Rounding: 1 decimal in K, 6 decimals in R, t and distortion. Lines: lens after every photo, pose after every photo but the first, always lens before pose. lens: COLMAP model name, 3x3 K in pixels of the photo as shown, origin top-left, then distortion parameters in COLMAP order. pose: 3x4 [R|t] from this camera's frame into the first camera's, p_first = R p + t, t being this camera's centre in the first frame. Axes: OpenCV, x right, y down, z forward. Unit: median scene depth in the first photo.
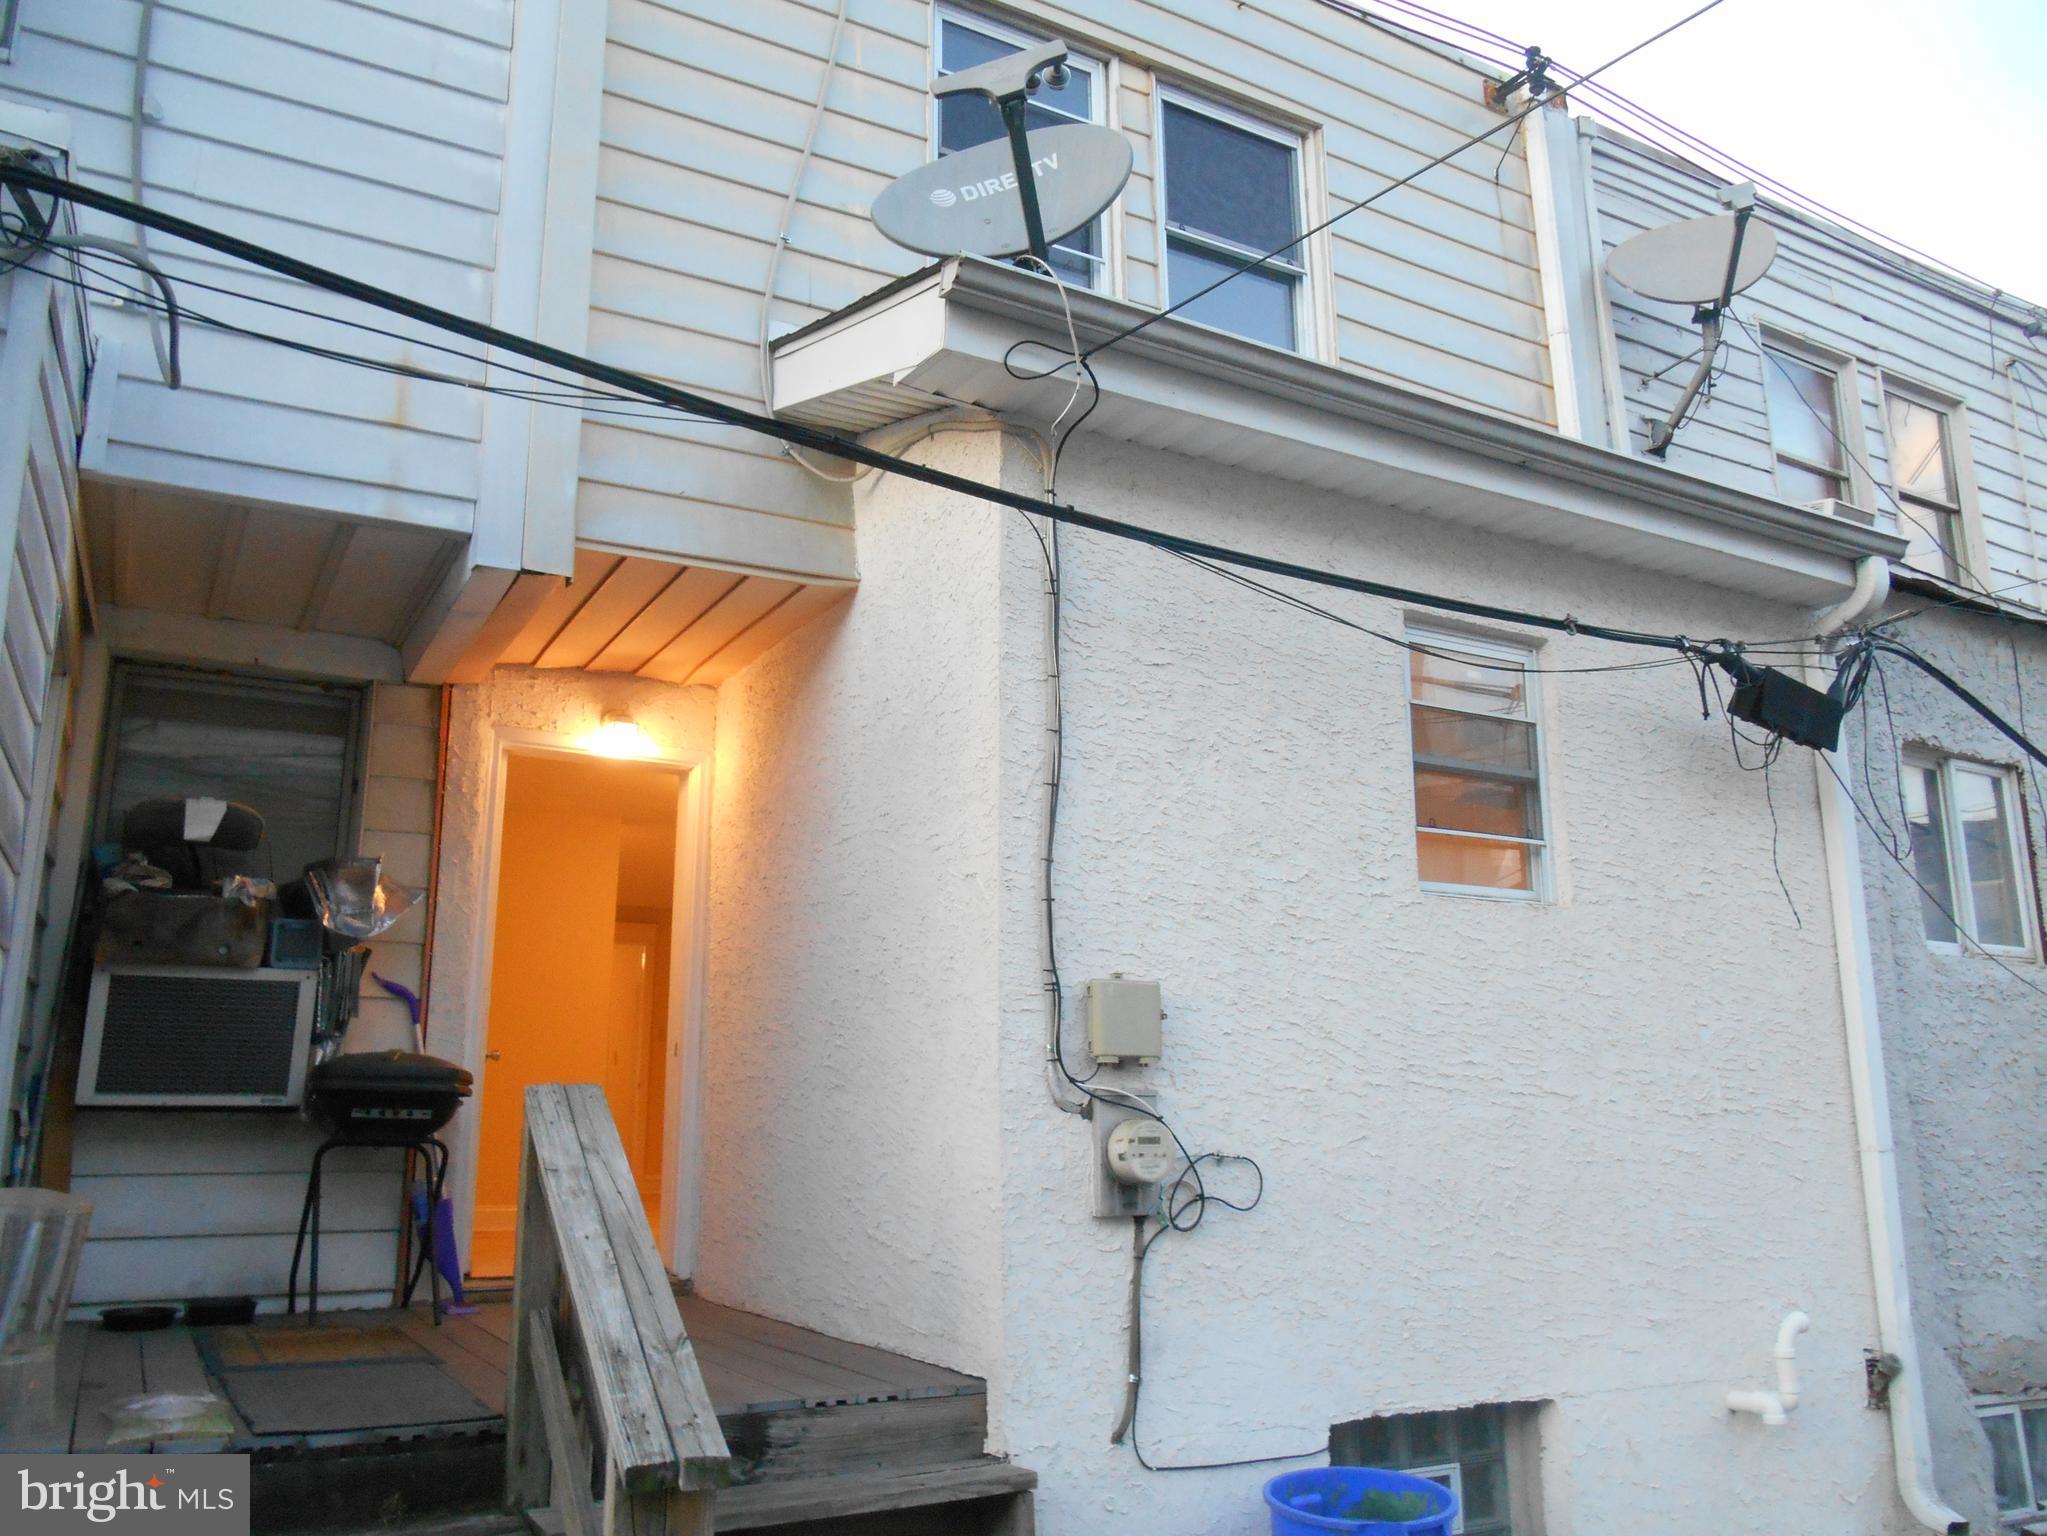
lens RADIAL K [[1571.3, 0, 1025.1], [0, 1571.3, 779.8], [0, 0, 1]] dist [-0.022635, 0.016463]
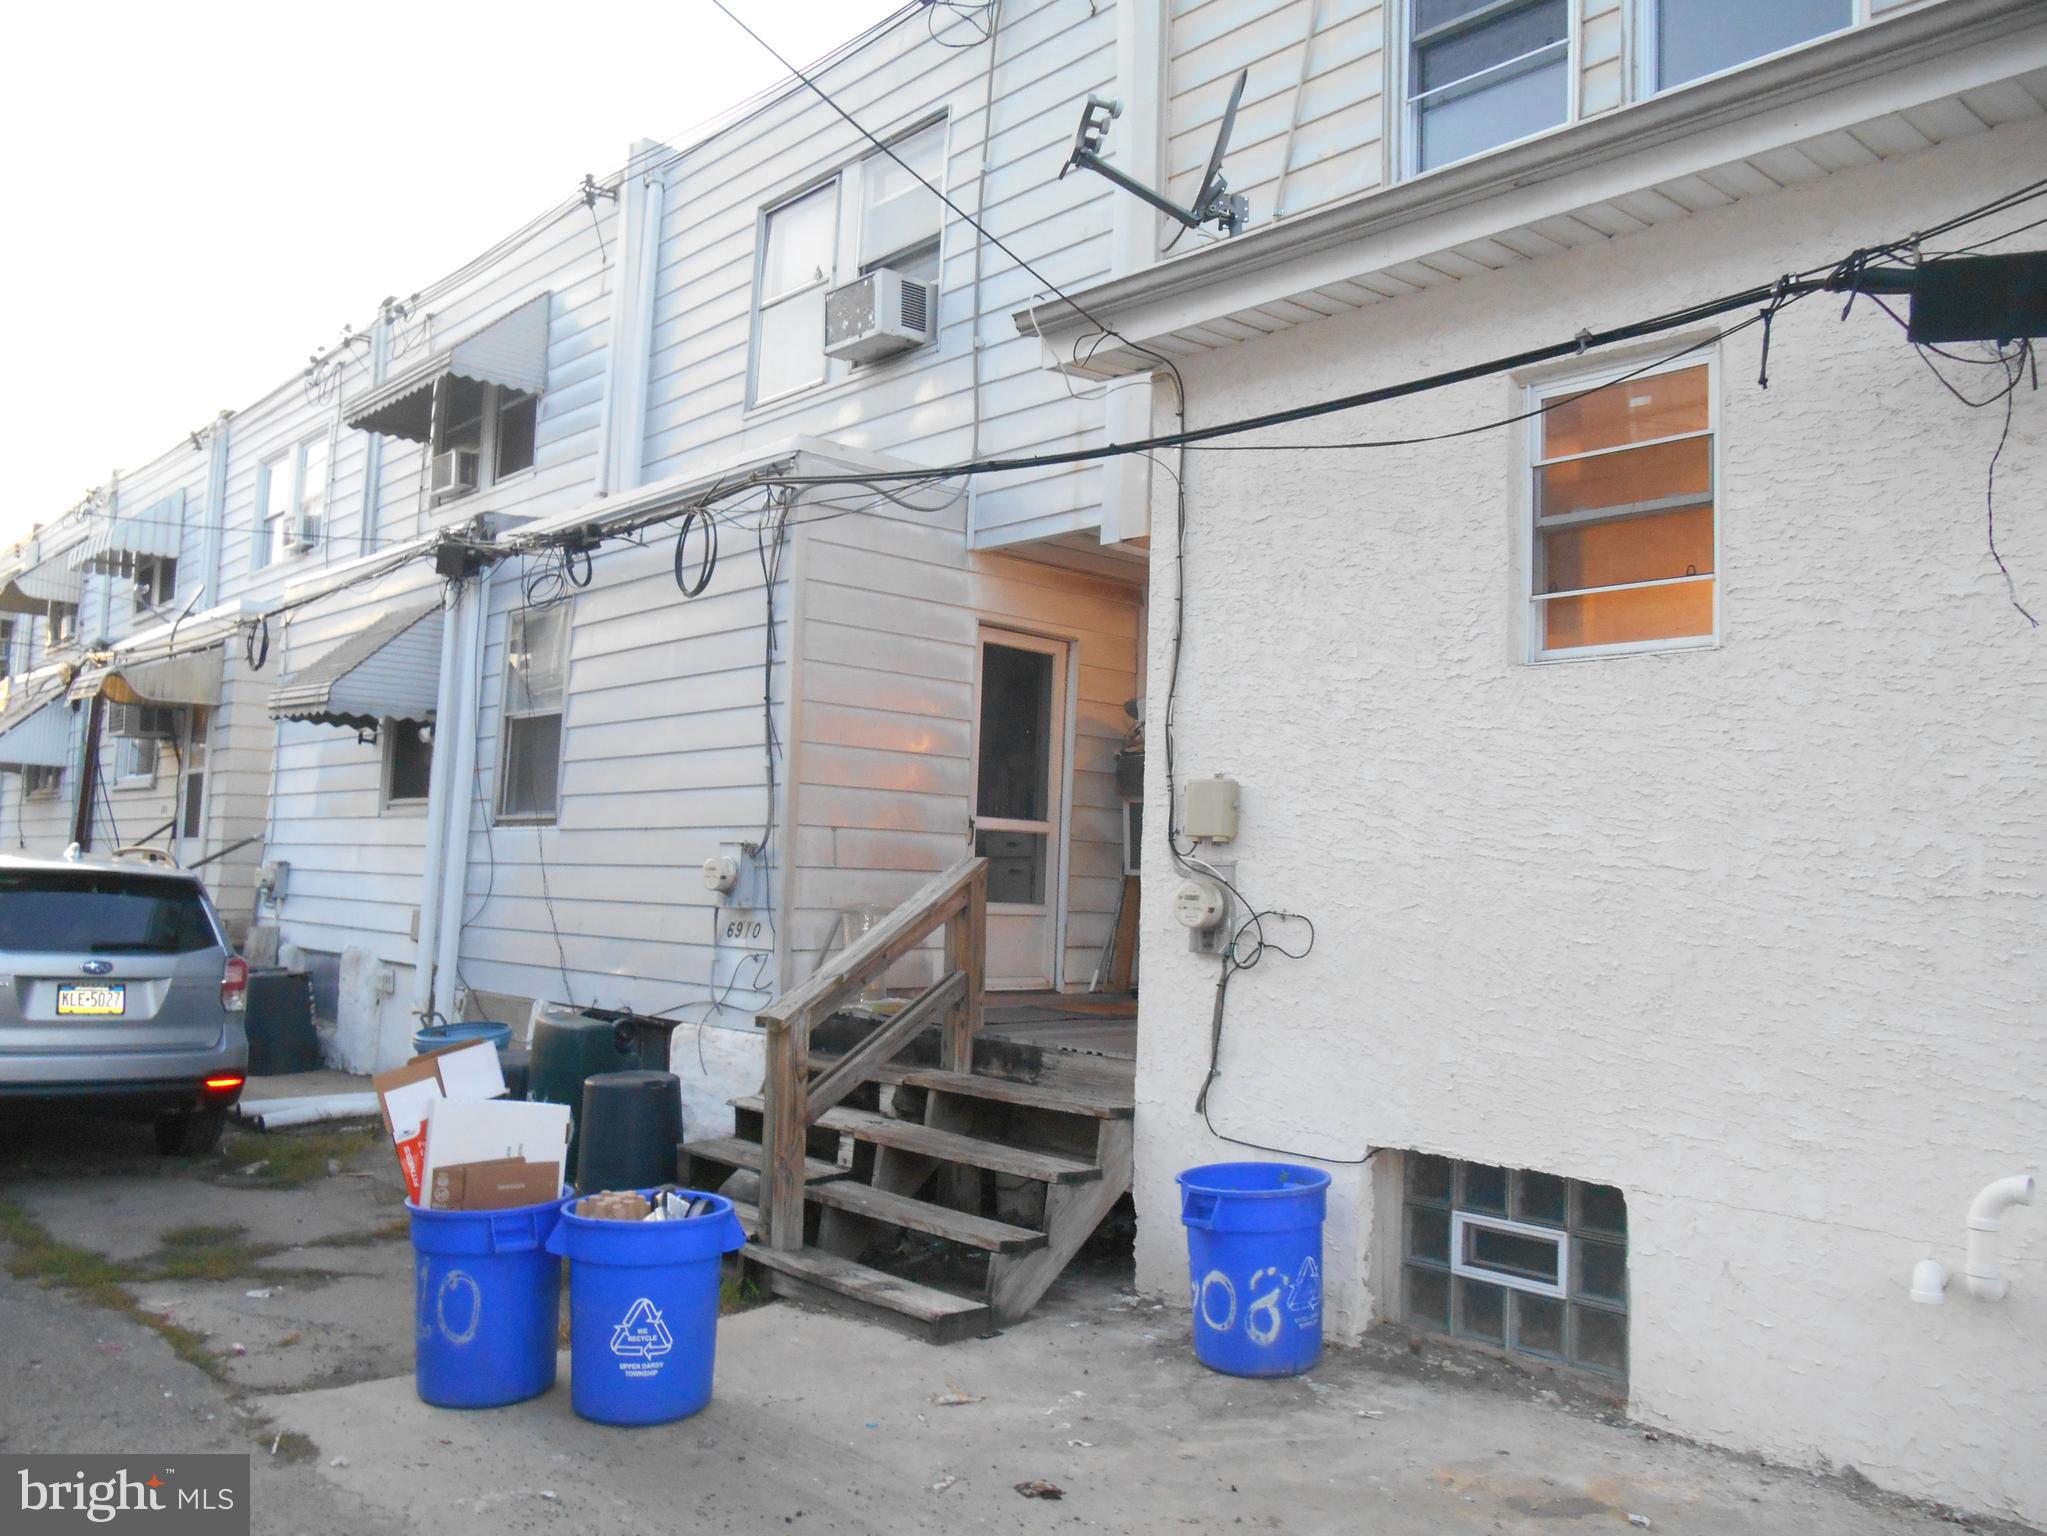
lens RADIAL K [[1571.3, 0, 1024.7], [0, 1571.3, 756.8], [0, 0, 1]] dist [-0.022635, 0.016463]
pose [[0.252134, -0.068968, -0.965231, 1.188252], [0.175127, 0.984239, -0.024580, 0.104676], [0.951714, -0.162841, 0.260238, 0.468079]]
